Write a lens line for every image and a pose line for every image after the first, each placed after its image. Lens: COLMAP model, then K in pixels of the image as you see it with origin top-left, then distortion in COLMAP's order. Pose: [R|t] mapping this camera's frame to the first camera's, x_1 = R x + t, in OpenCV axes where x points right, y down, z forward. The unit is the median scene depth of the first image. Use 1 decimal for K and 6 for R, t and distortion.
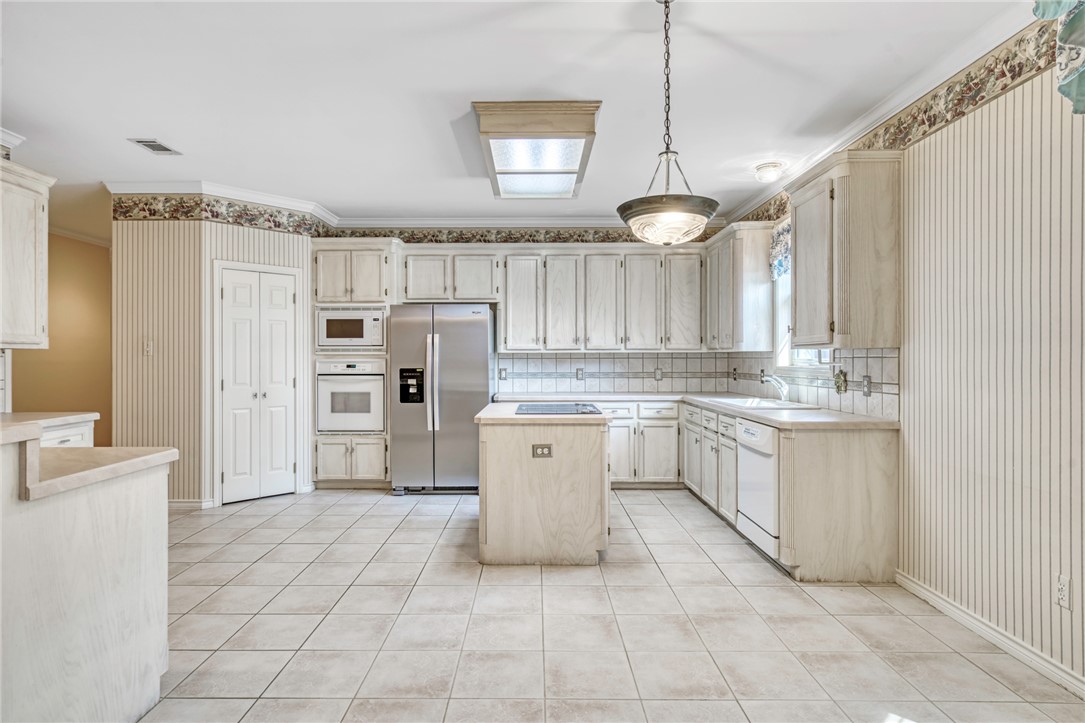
lens RADIAL K [[576.7, 0, 535.1], [0, 576.7, 357.2], [0, 0, 1]] dist [0.012004, 0.000226]
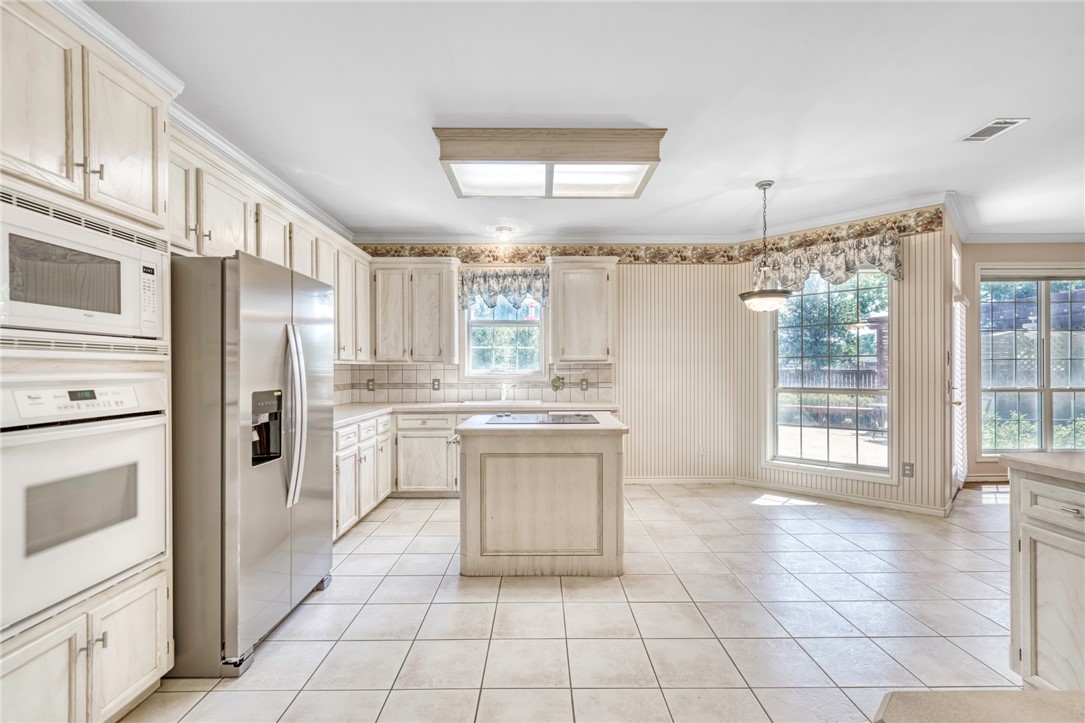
lens RADIAL K [[491.8, 0, 539.8], [0, 491.8, 369.0], [0, 0, 1]] dist [0.003309, 0.000262]
pose [[-0.011396, 0.001900, 0.999933, -0.606968], [0.003240, 0.999993, -0.001863, 0.002097], [-0.999930, 0.003219, -0.011402, 0.743183]]
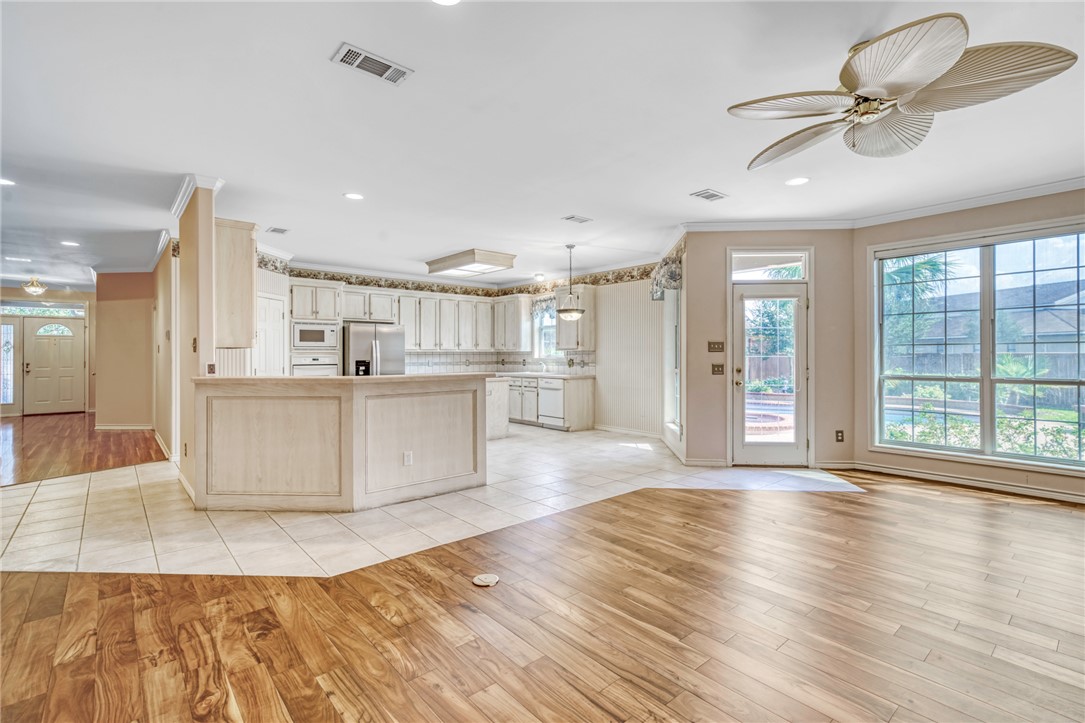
lens RADIAL K [[491.8, 0, 547.1], [0, 491.8, 356.1], [0, 0, 1]] dist [0.003309, 0.000262]
pose [[0.748278, -0.001953, 0.663383, -0.745077], [0.000070, 0.999996, 0.002864, 0.002588], [-0.663385, -0.002097, 0.748275, -0.444756]]
